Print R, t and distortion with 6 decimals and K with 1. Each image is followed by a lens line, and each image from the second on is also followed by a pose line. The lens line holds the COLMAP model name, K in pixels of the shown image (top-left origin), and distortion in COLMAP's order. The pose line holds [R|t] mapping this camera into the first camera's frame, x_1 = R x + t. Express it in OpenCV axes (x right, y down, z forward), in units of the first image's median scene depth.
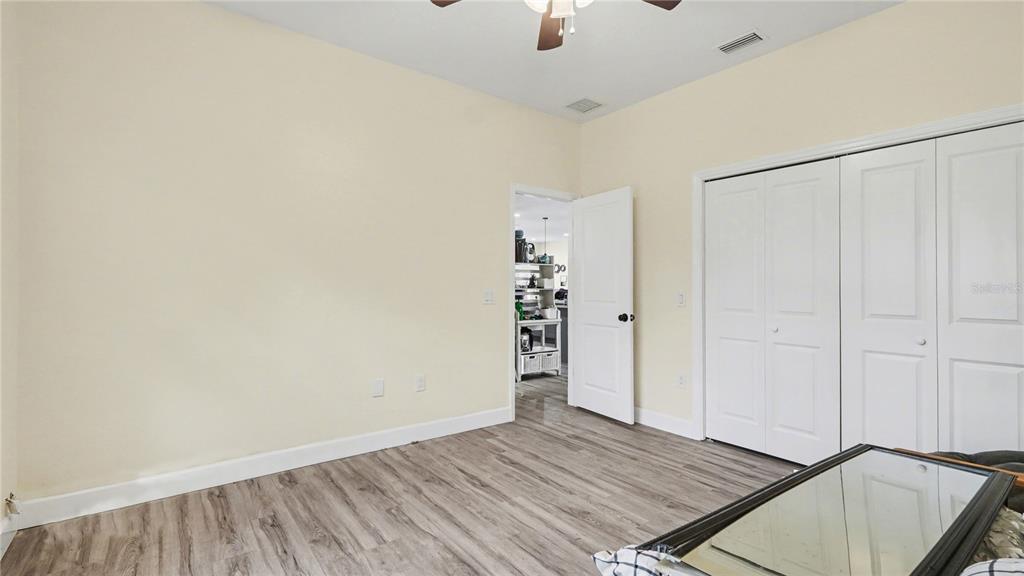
lens RADIAL K [[463.1, 0, 514.6], [0, 463.1, 288.7], [0, 0, 1]] dist [0.002381, 0.000343]
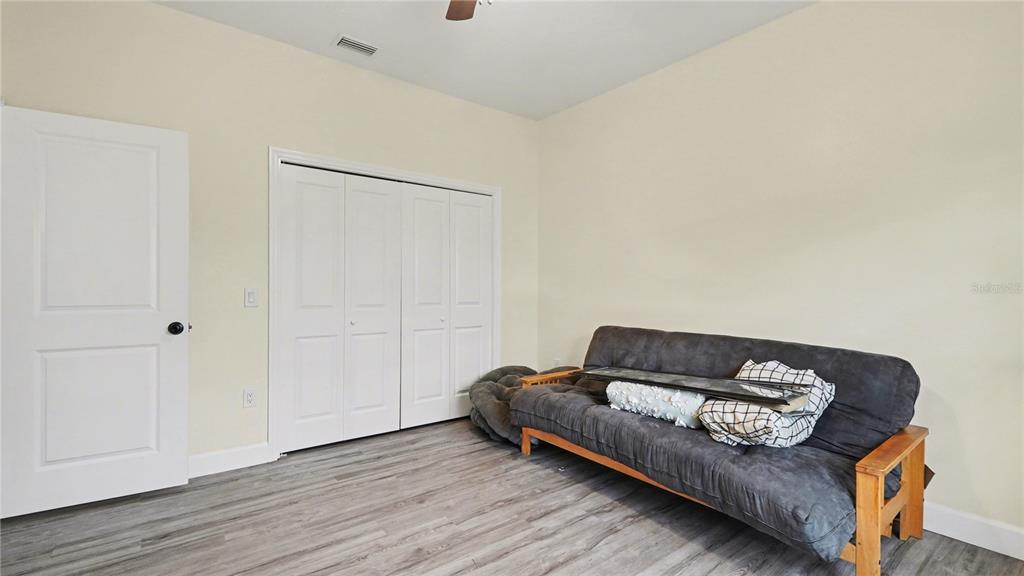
lens RADIAL K [[463.1, 0, 515.1], [0, 463.1, 284.7], [0, 0, 1]] dist [0.002381, 0.000343]
pose [[-0.020297, -0.005747, 0.999777, -0.537102], [-0.005417, 0.999969, 0.005638, -0.008215], [-0.999779, -0.005302, -0.020328, 0.649687]]
